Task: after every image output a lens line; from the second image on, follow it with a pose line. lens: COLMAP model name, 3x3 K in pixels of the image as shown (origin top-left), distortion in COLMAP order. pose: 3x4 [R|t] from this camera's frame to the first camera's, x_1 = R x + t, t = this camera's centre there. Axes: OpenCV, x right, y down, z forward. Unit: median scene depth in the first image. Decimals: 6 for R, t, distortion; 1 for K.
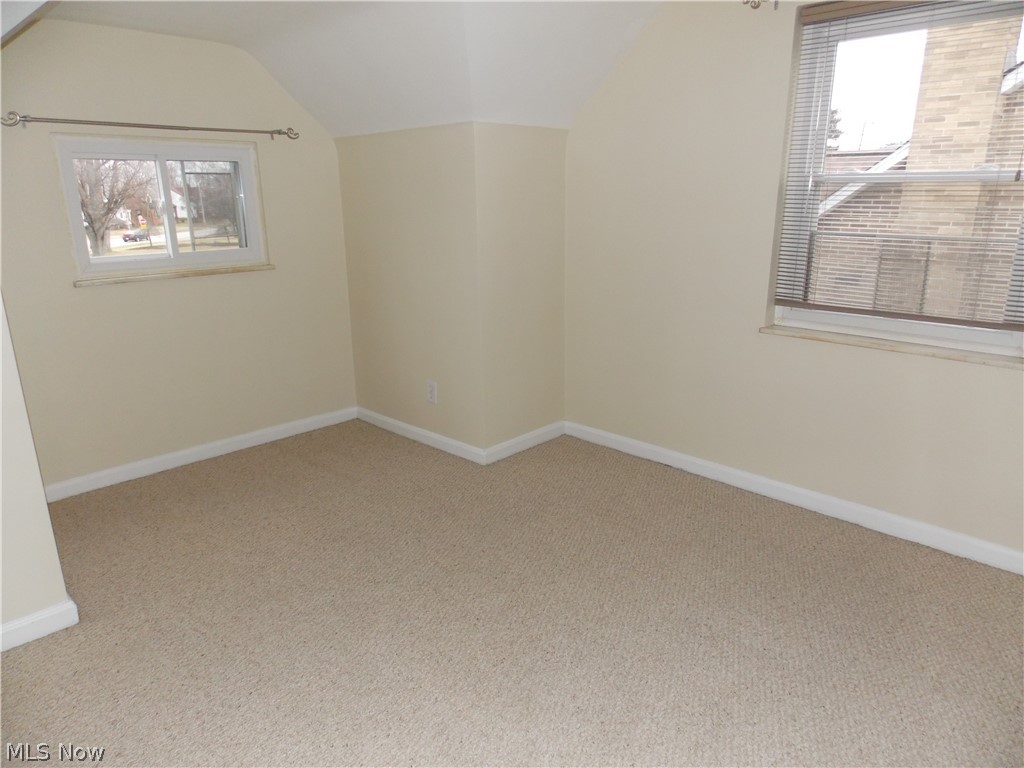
lens RADIAL K [[681.9, 0, 512.7], [0, 681.9, 380.3], [0, 0, 1]] dist [0.009273, -0.002253]
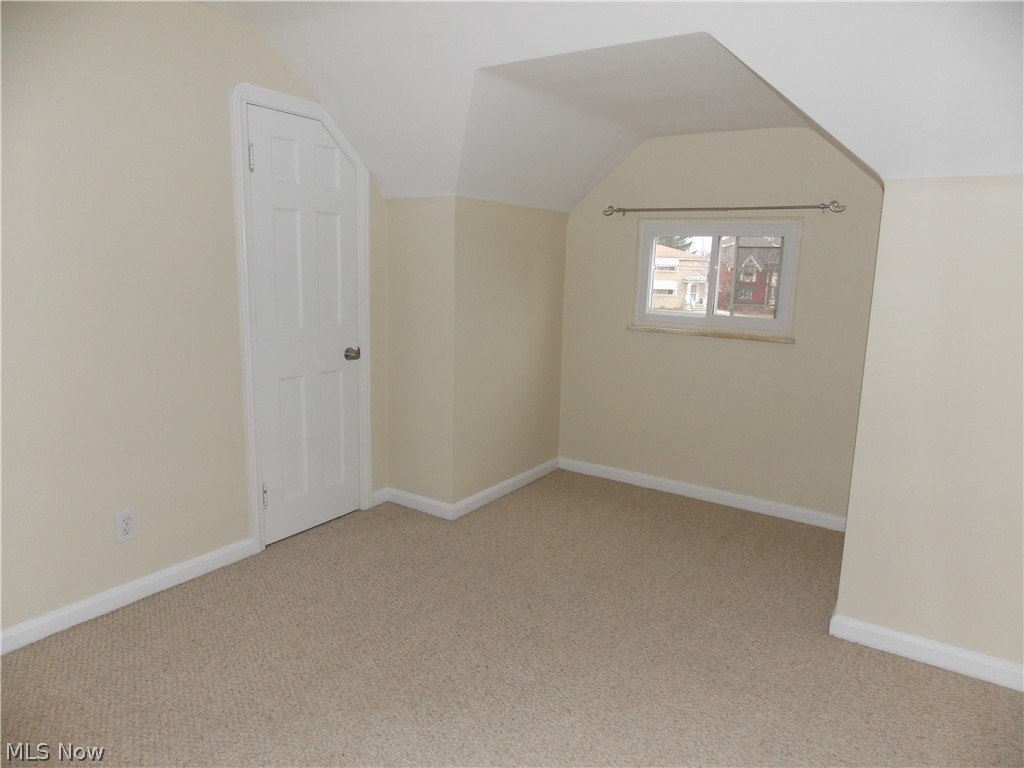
lens RADIAL K [[681.9, 0, 512.7], [0, 681.9, 380.3], [0, 0, 1]] dist [0.009273, -0.002253]
pose [[0.192189, 0.194982, -0.961793, 0.549437], [-0.287108, 0.948354, 0.134887, -0.137547], [0.938420, 0.250215, 0.238244, 0.429967]]
